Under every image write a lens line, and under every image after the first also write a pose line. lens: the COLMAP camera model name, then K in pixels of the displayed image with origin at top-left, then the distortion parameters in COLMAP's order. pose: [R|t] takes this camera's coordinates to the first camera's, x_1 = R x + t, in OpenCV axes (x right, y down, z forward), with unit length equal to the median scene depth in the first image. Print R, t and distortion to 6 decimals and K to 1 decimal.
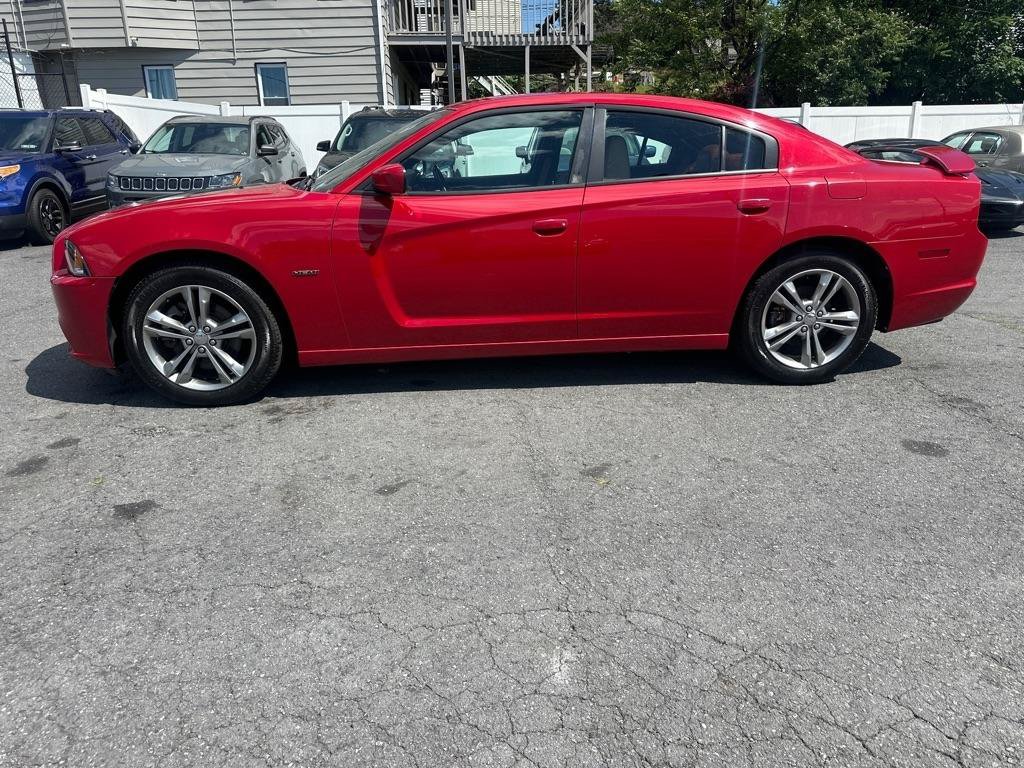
lens RADIAL K [[730.7, 0, 510.4], [0, 730.7, 380.7], [0, 0, 1]] dist [0.016949, -0.019365]
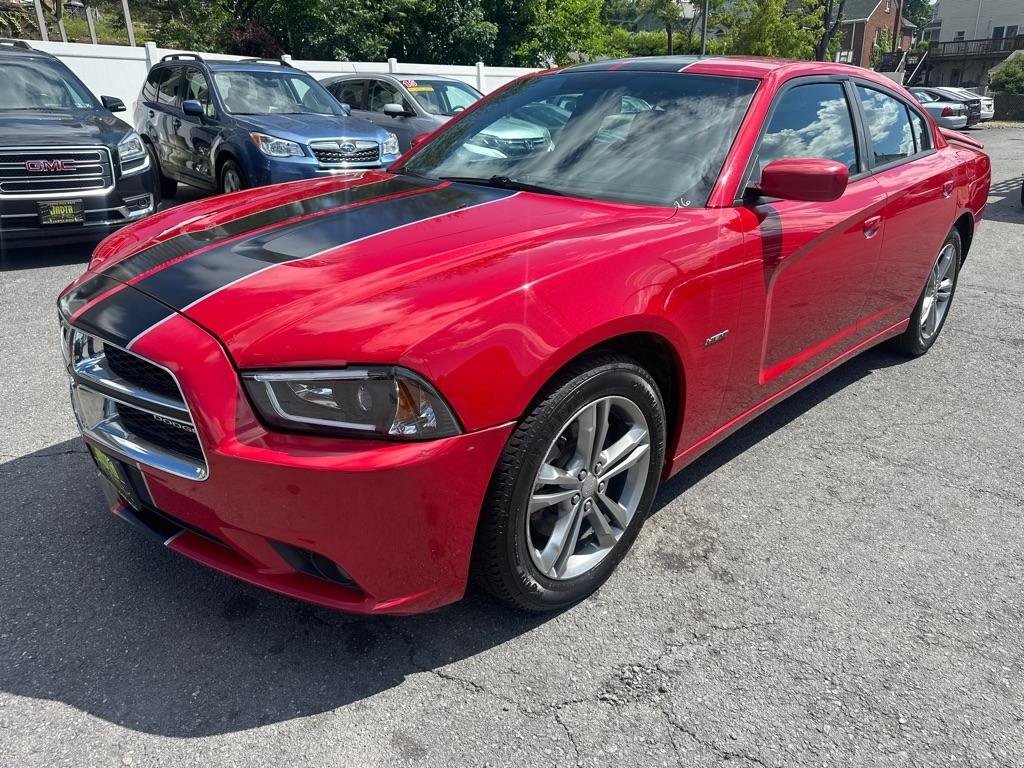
lens RADIAL K [[730.7, 0, 510.4], [0, 730.7, 380.7], [0, 0, 1]] dist [0.016949, -0.019365]
pose [[0.754538, -0.220855, 0.617977, -0.183922], [0.182115, 0.975152, 0.126145, -0.050619], [-0.630482, 0.017362, 0.776010, 0.139534]]
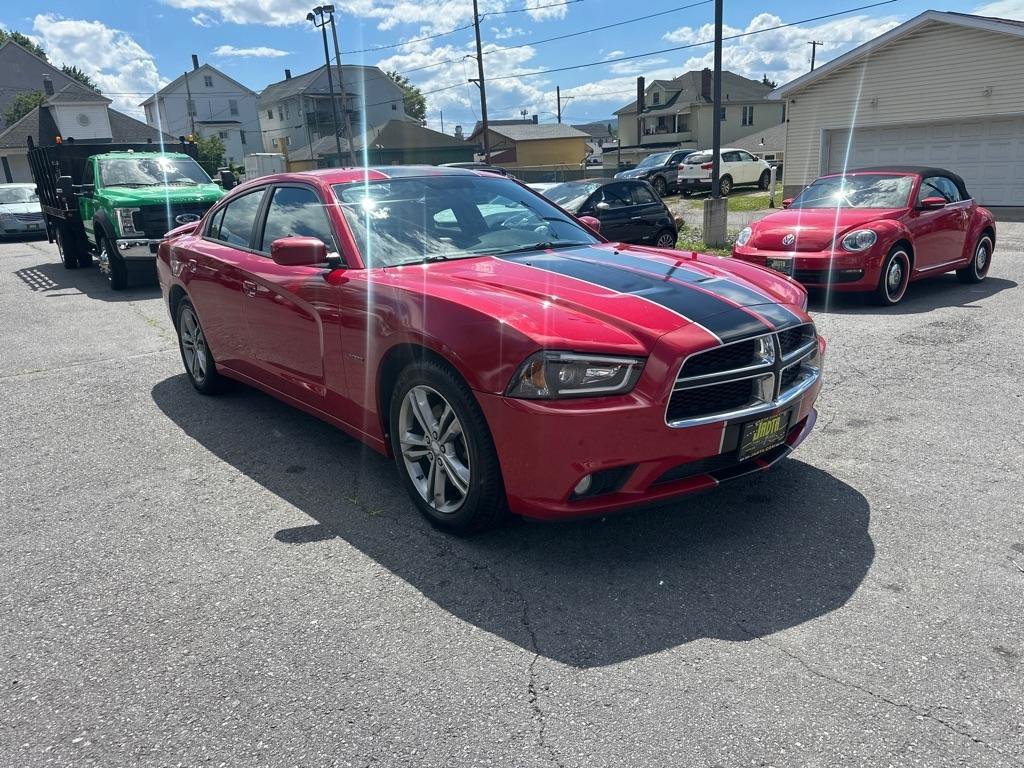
lens RADIAL K [[730.7, 0, 510.4], [0, 730.7, 380.7], [0, 0, 1]] dist [0.016949, -0.019365]
pose [[-0.561725, -0.179201, 0.807683, -0.268812], [0.298955, 0.866328, 0.400128, -0.134403], [-0.771421, 0.466223, -0.433065, 0.400670]]
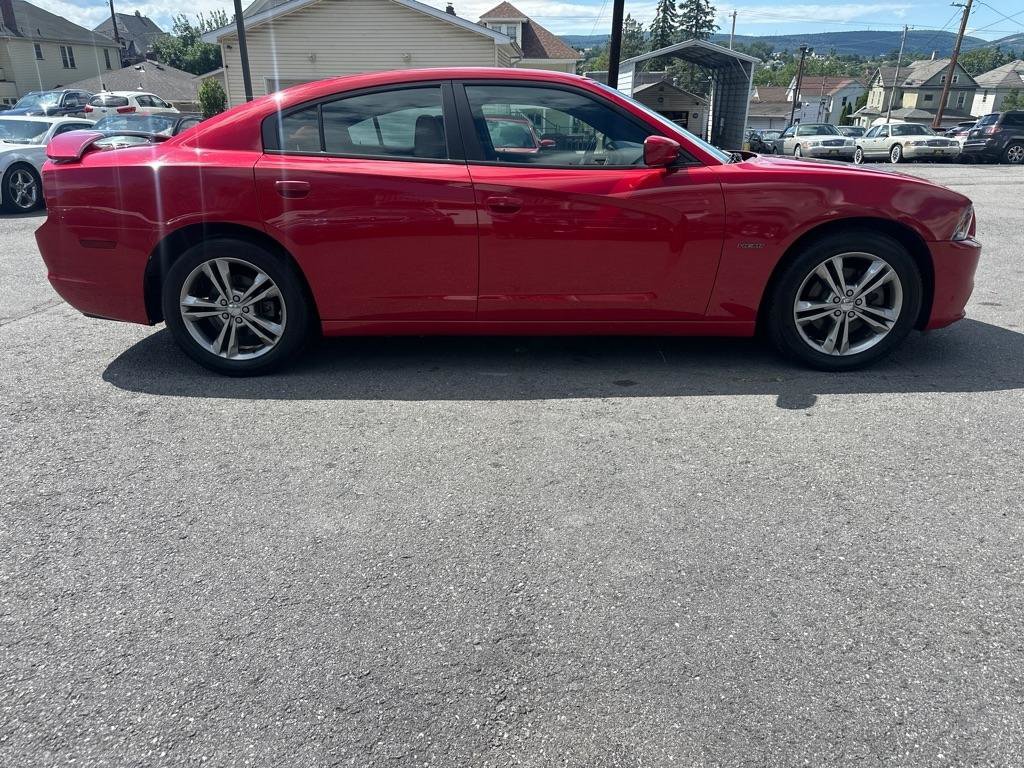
lens RADIAL K [[730.7, 0, 510.4], [0, 730.7, 380.7], [0, 0, 1]] dist [0.016949, -0.019365]
pose [[-0.994739, -0.015341, 0.101287, -0.024385], [0.048939, 0.797440, 0.601410, -0.178247], [-0.089997, 0.603203, -0.792494, 0.555578]]
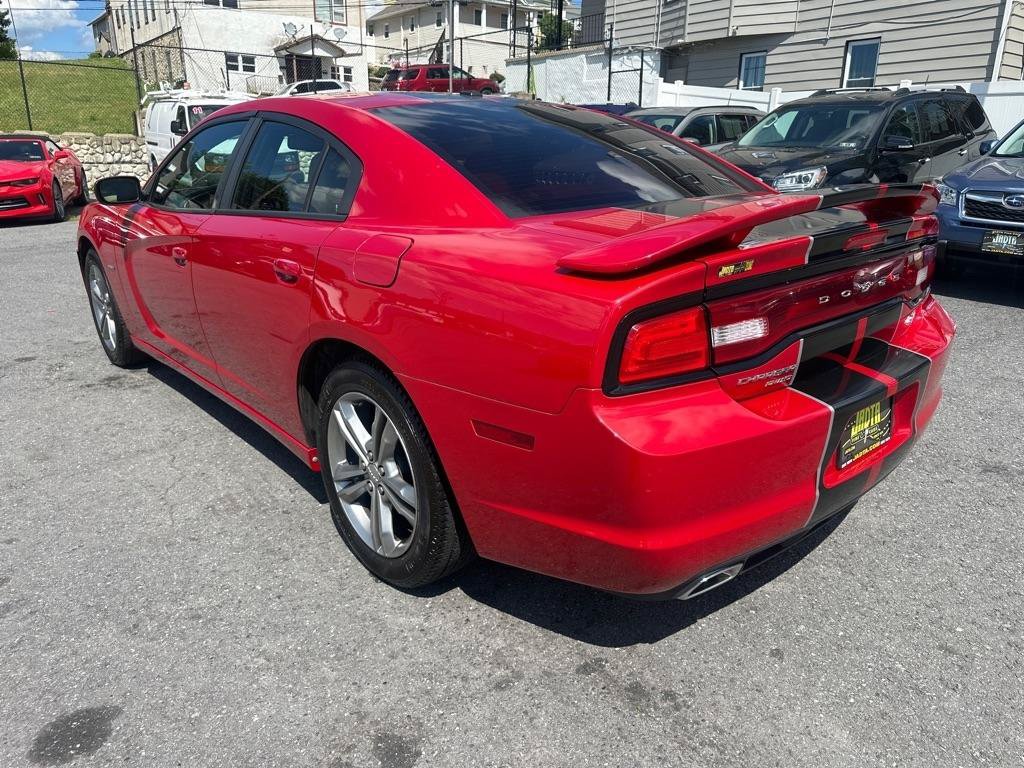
lens RADIAL K [[730.7, 0, 510.4], [0, 730.7, 380.7], [0, 0, 1]] dist [0.016949, -0.019365]
pose [[0.584481, 0.264544, -0.767071, 0.225138], [-0.246325, 0.958594, 0.142905, -0.066481], [0.773114, 0.105423, 0.625444, 0.176888]]
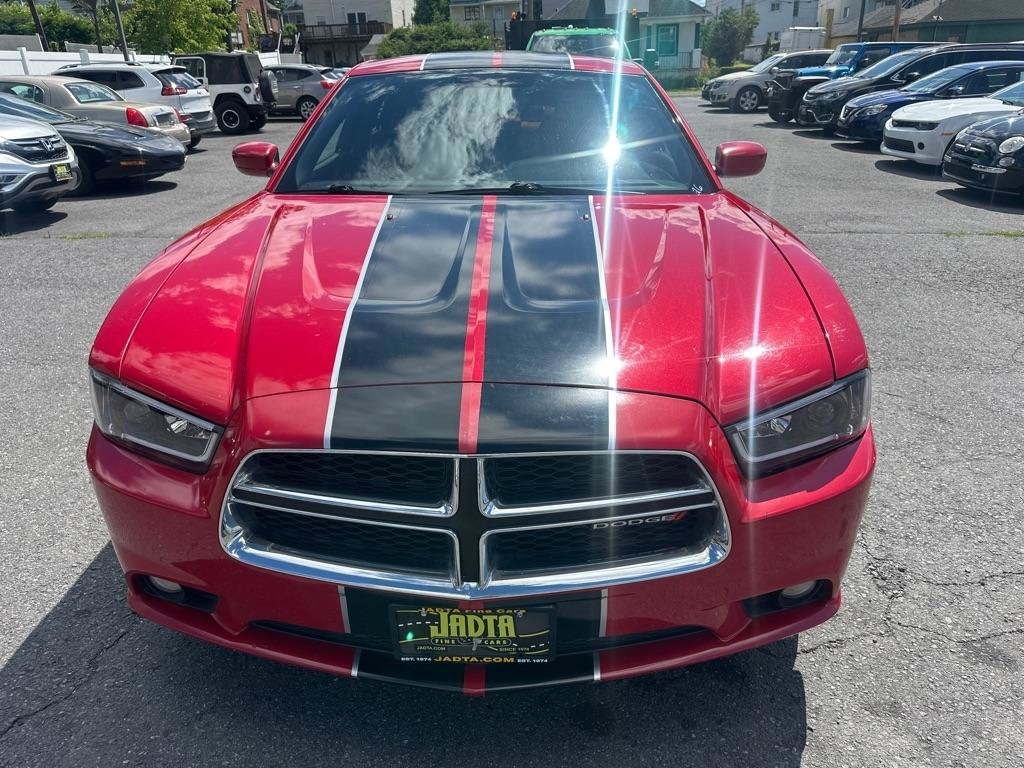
lens RADIAL K [[732.9, 0, 506.6], [0, 732.9, 384.6], [0, 0, 1]] dist [0.026914, -0.035421]
pose [[0.096593, -0.373984, 0.922391, -0.233757], [0.307284, 0.892660, 0.329750, -0.089269], [-0.946703, 0.251585, 0.201144, 0.251251]]
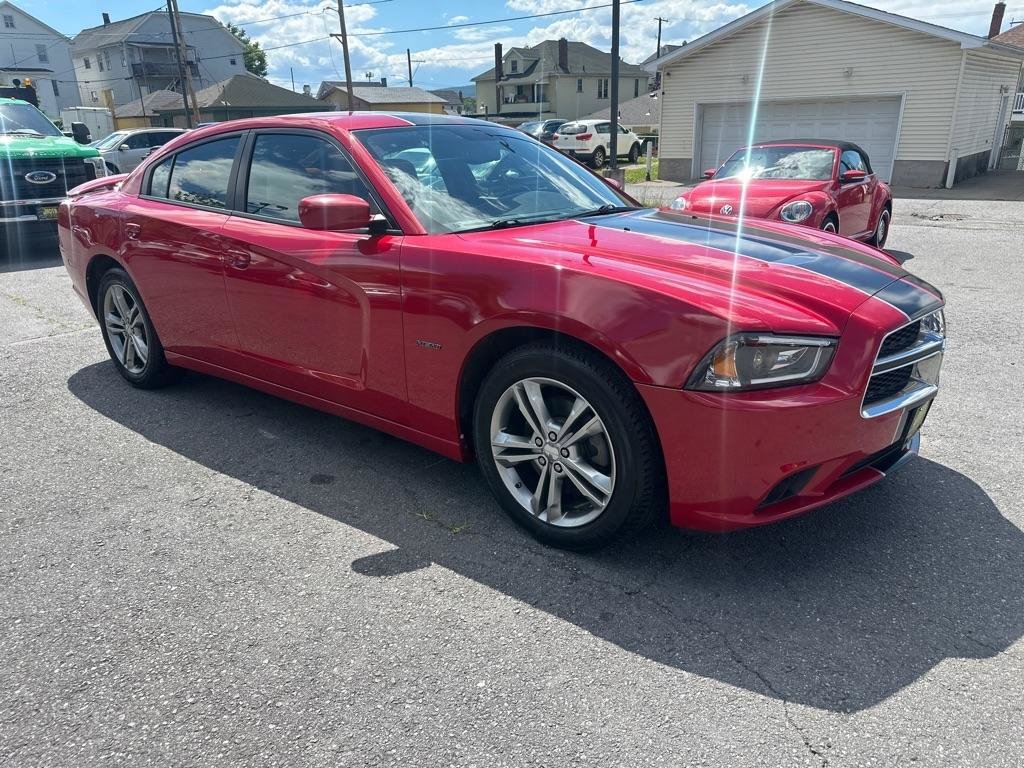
lens RADIAL K [[729.1, 0, 509.3], [0, 729.1, 397.1], [0, 0, 1]] dist [0.020687, -0.026623]
pose [[-0.712911, -0.203166, 0.671179, -0.205127], [0.236857, 0.831102, 0.503159, -0.140778], [-0.660043, 0.517681, -0.544380, 0.427872]]
